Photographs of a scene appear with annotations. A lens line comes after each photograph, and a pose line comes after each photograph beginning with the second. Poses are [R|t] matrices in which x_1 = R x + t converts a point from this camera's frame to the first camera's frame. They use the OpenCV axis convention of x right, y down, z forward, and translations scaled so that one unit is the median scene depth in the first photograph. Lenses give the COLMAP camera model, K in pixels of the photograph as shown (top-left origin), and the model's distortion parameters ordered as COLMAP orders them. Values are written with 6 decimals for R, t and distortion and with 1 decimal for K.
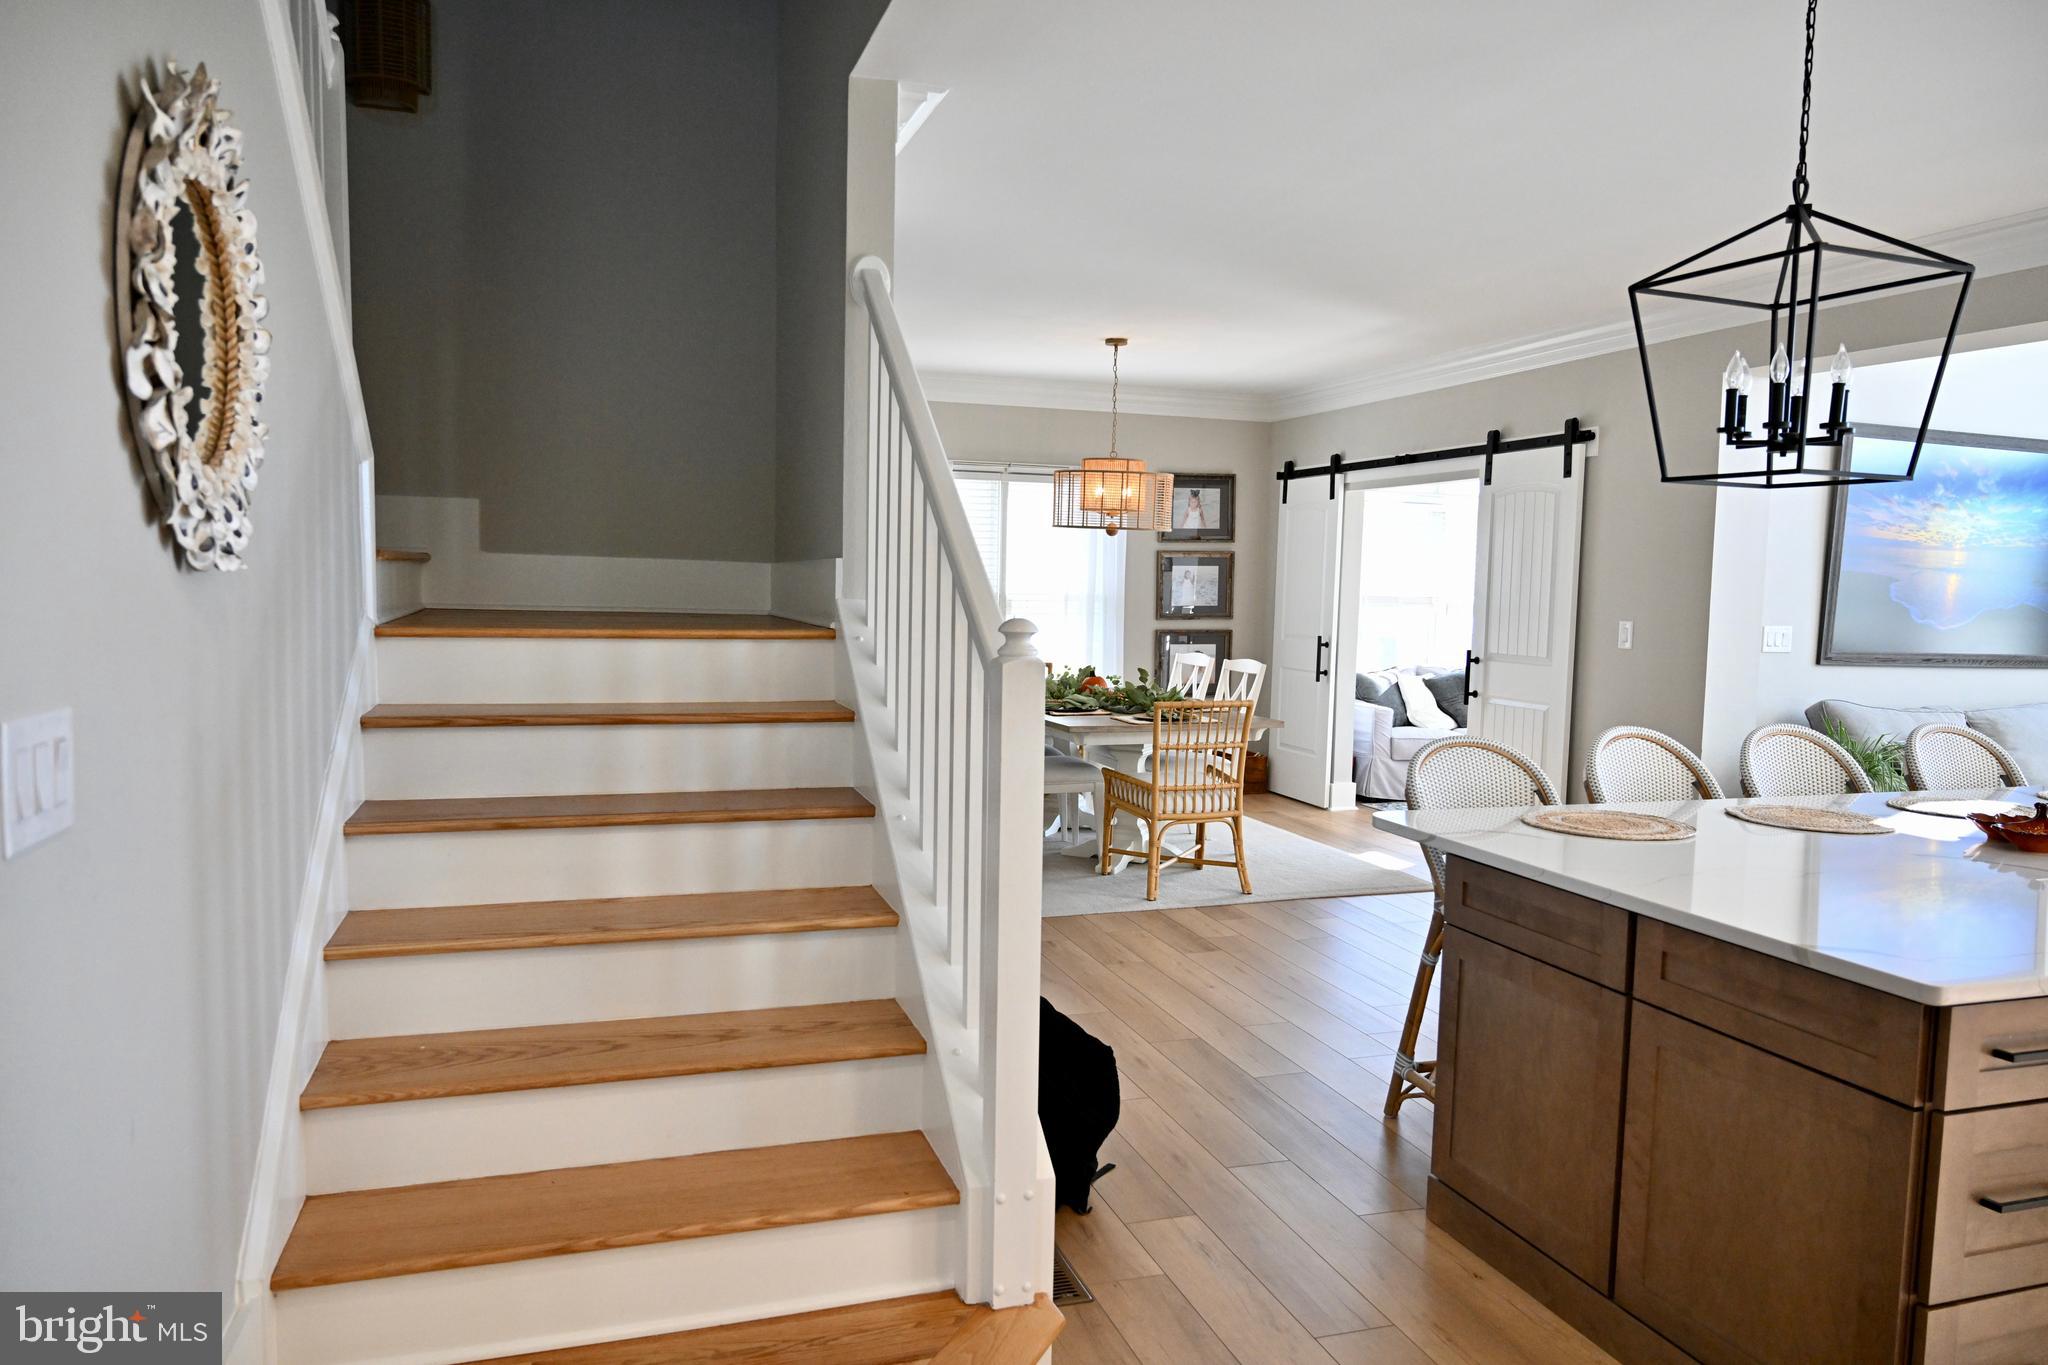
lens RADIAL K [[1355.9, 0, 1023.6], [0, 1355.9, 687.3], [0, 0, 1]] dist [-0.007581, 0.001128]
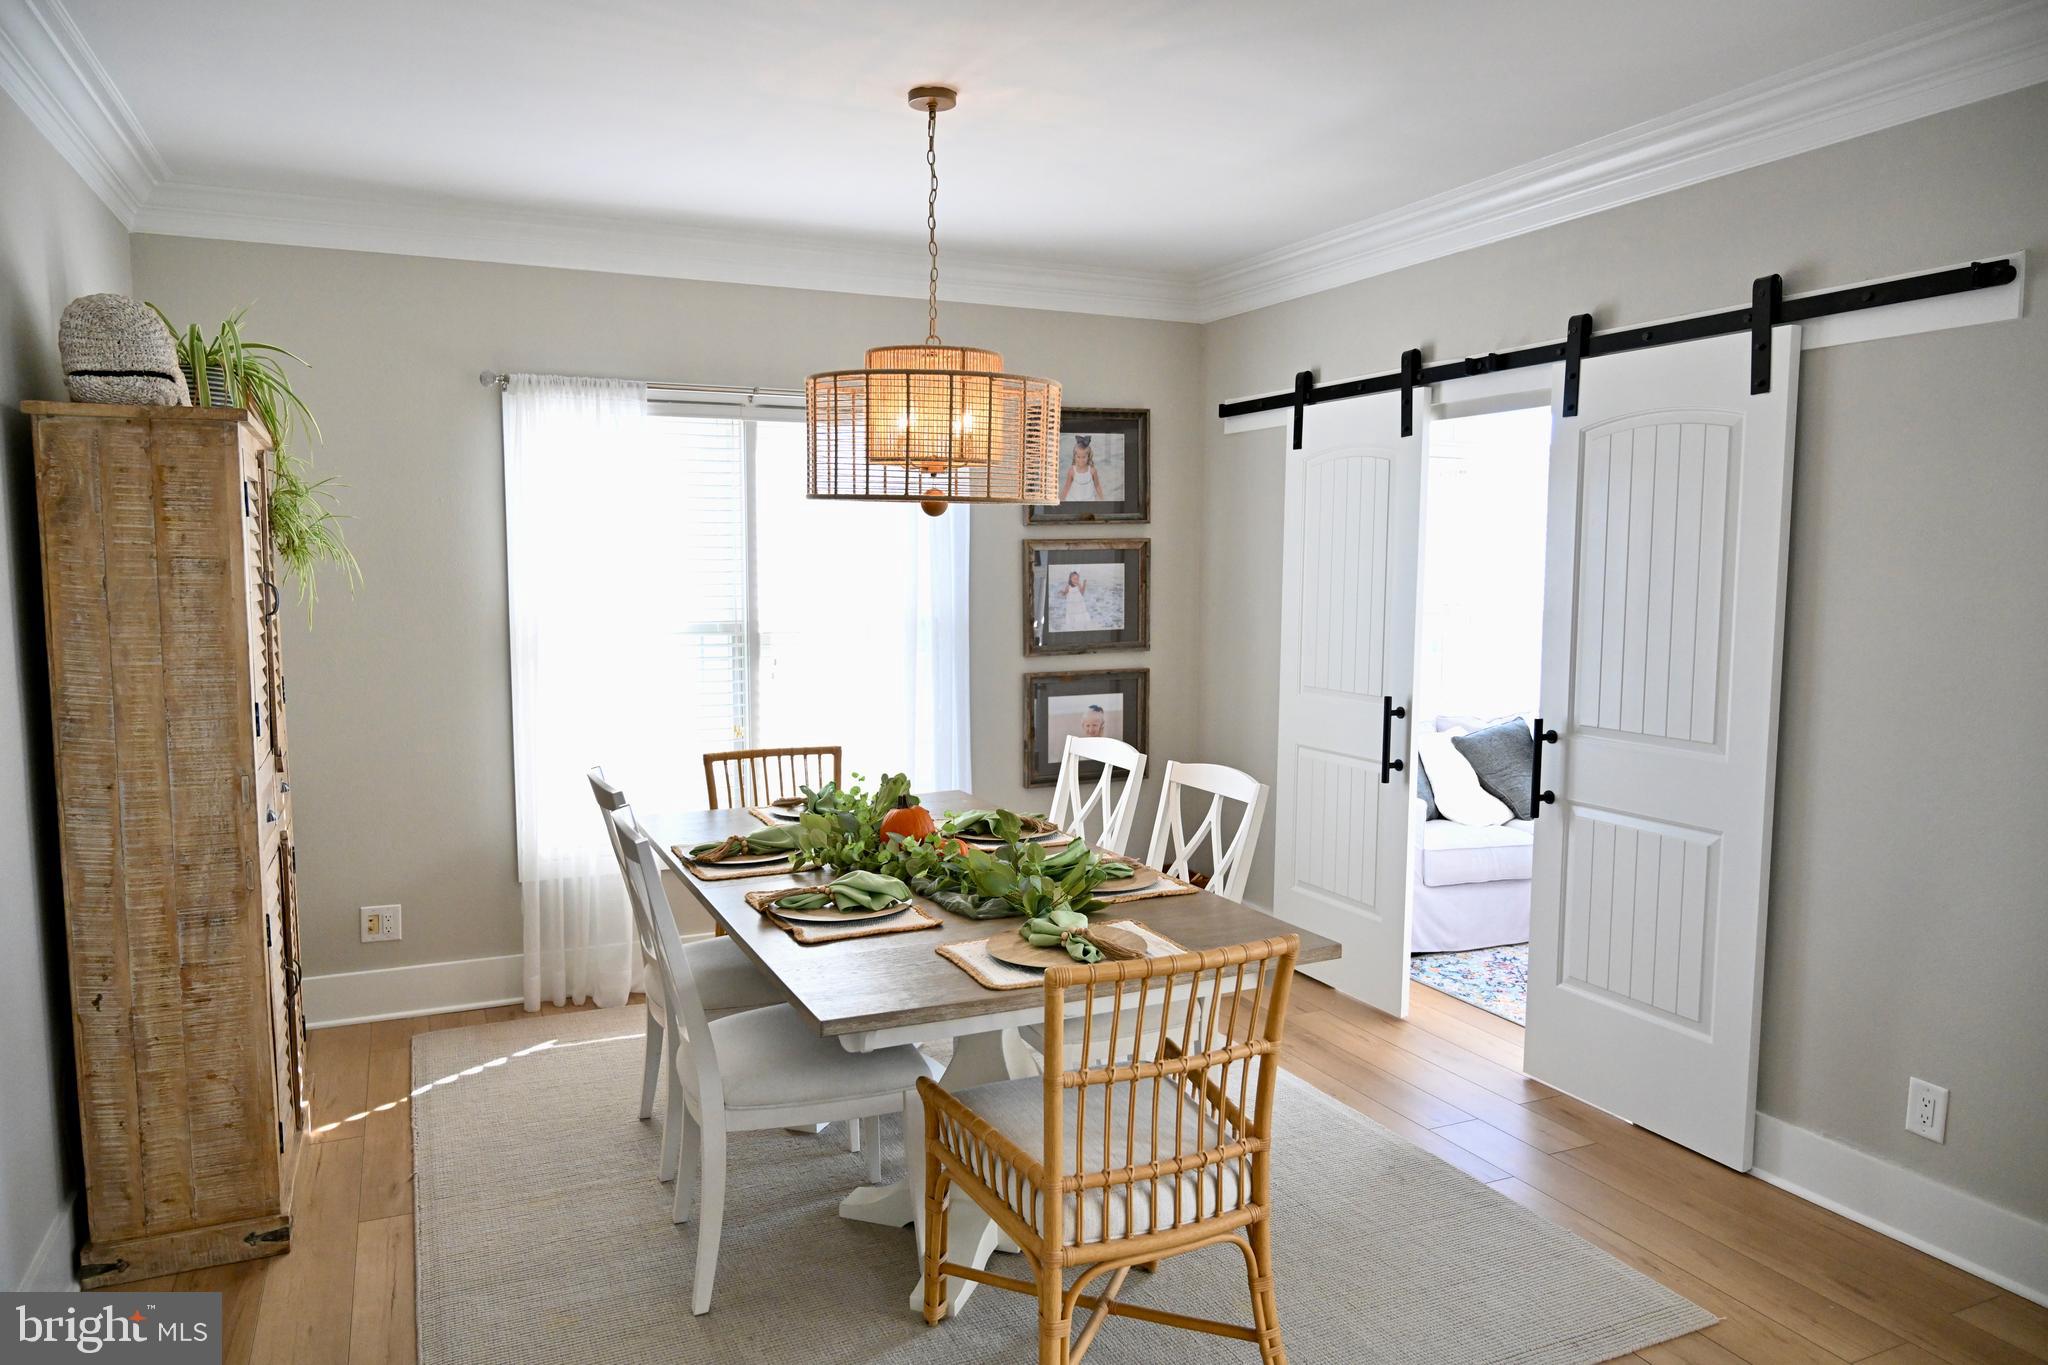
lens RADIAL K [[1355.9, 0, 1023.6], [0, 1355.9, 687.3], [0, 0, 1]] dist [-0.007581, 0.001128]
pose [[0.994005, -0.026691, 0.106025, 0.036163], [0.025002, 0.999539, 0.017221, -0.048702], [-0.106436, -0.014467, 0.994214, 0.431051]]
